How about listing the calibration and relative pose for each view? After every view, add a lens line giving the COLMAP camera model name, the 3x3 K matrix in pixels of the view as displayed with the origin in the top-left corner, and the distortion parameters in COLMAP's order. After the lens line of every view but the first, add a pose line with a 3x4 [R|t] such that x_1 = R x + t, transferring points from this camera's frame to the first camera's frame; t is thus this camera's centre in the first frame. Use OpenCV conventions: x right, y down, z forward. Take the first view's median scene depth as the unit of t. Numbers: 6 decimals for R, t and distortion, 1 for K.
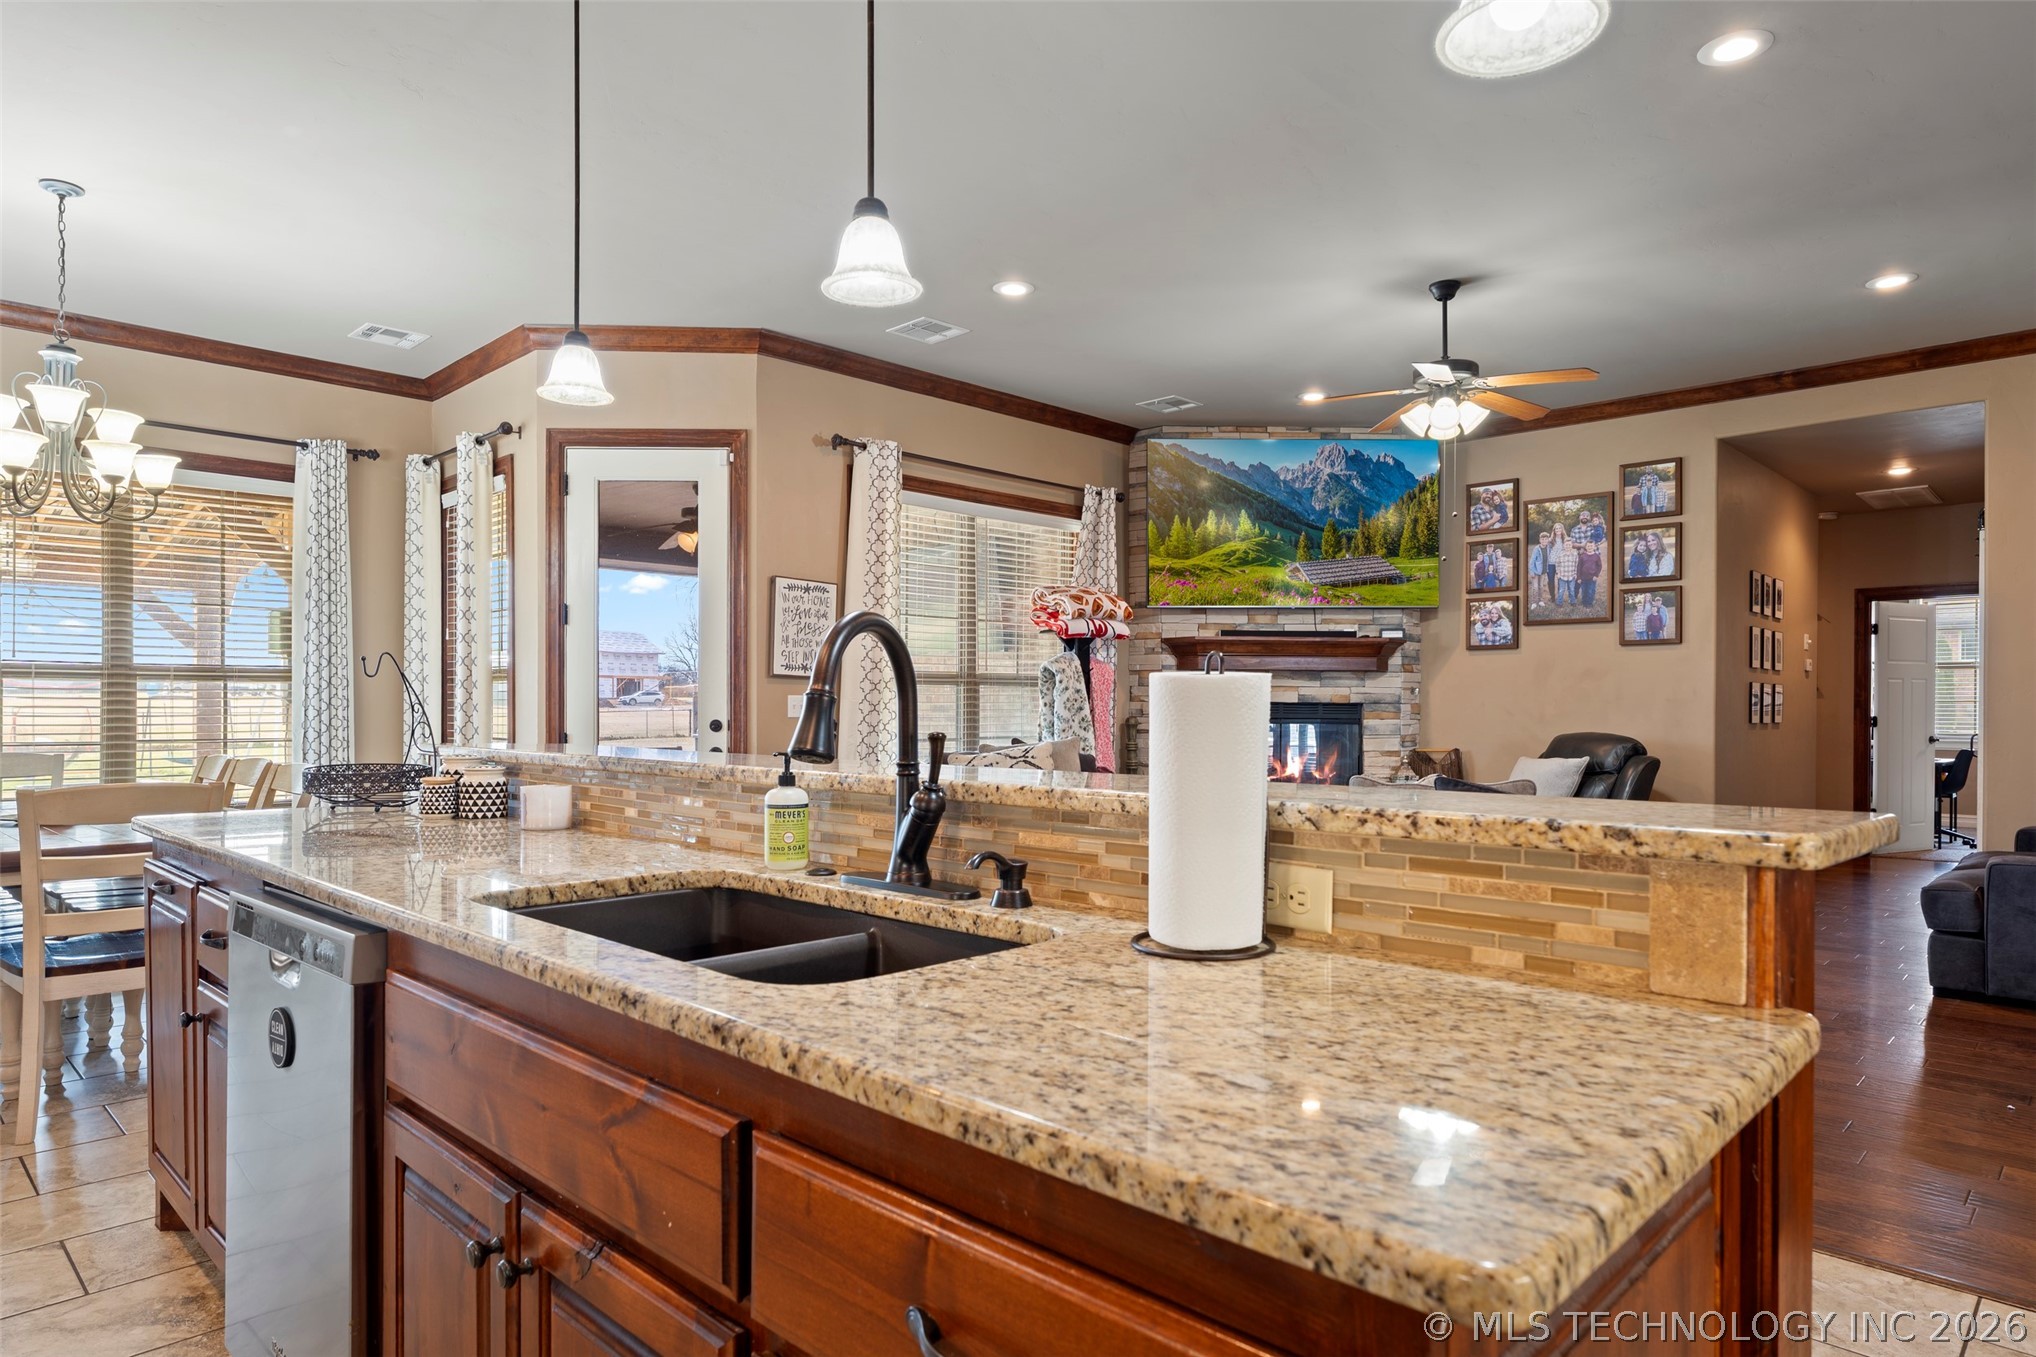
lens RADIAL K [[1180.9, 0, 1016.7], [0, 1180.9, 715.5], [0, 0, 1]] dist [-0.008124, 0.007475]
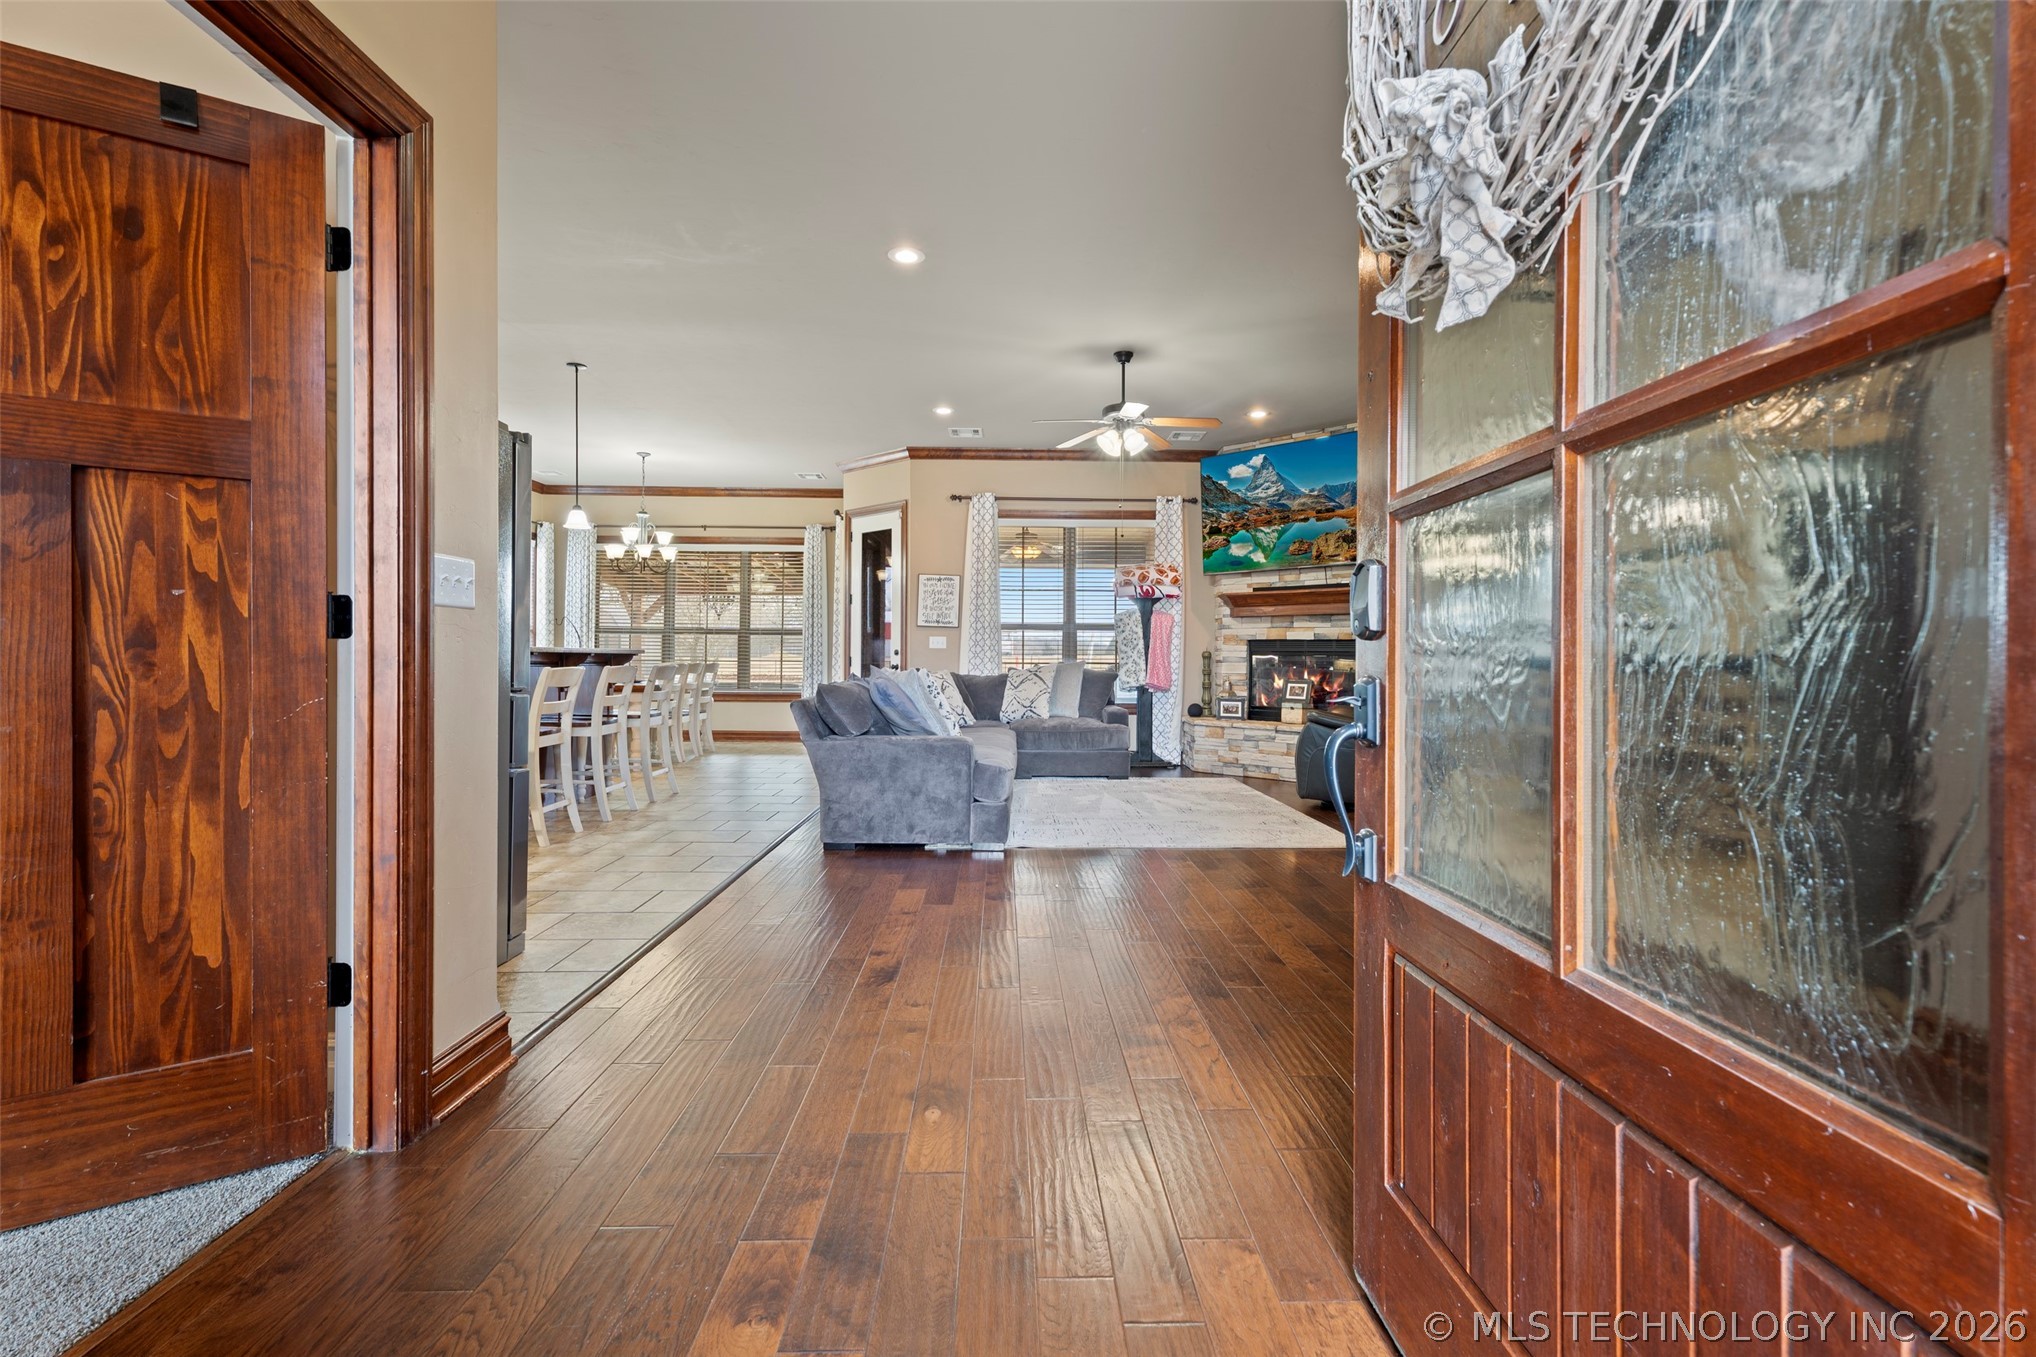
lens RADIAL K [[906.1, 0, 1033.2], [0, 906.1, 660.4], [0, 0, 1]] dist [0.001411, 0.000808]
pose [[0.718408, 0.001248, -0.695621, 0.806310], [-0.009964, 0.999914, -0.008496, 0.026950], [0.695551, 0.013035, 0.718358, 0.070998]]
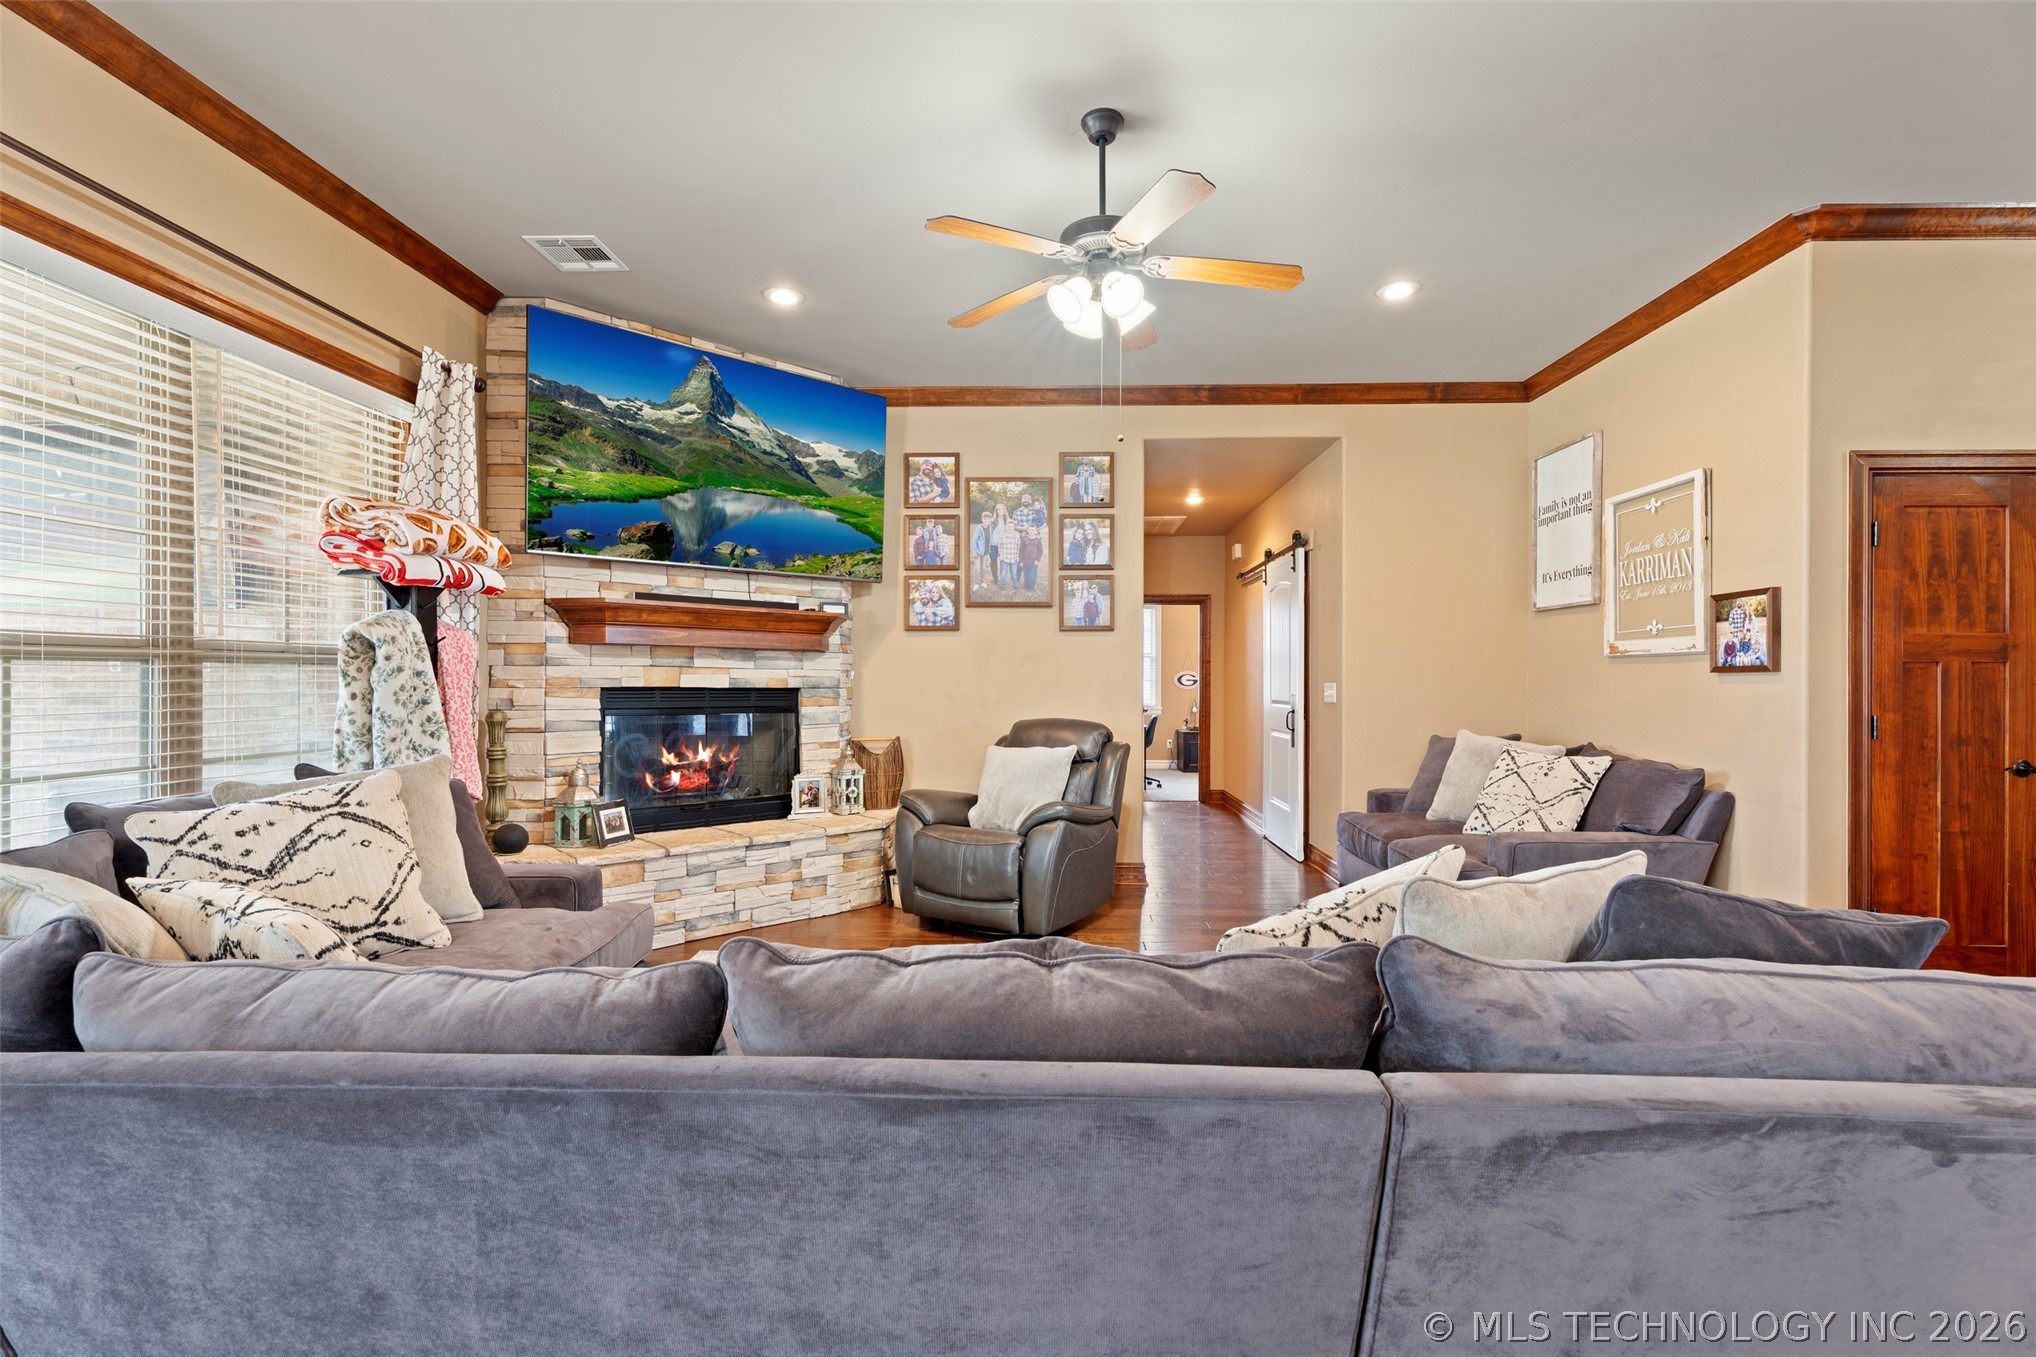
lens RADIAL K [[906.1, 0, 1022.4], [0, 906.1, 680.2], [0, 0, 1]] dist [0.001411, 0.000808]
pose [[0.738960, -0.000829, 0.673749, -0.035391], [0.005437, 0.999974, -0.004732, -0.014012], [-0.673728, 0.007160, 0.738945, 0.459947]]
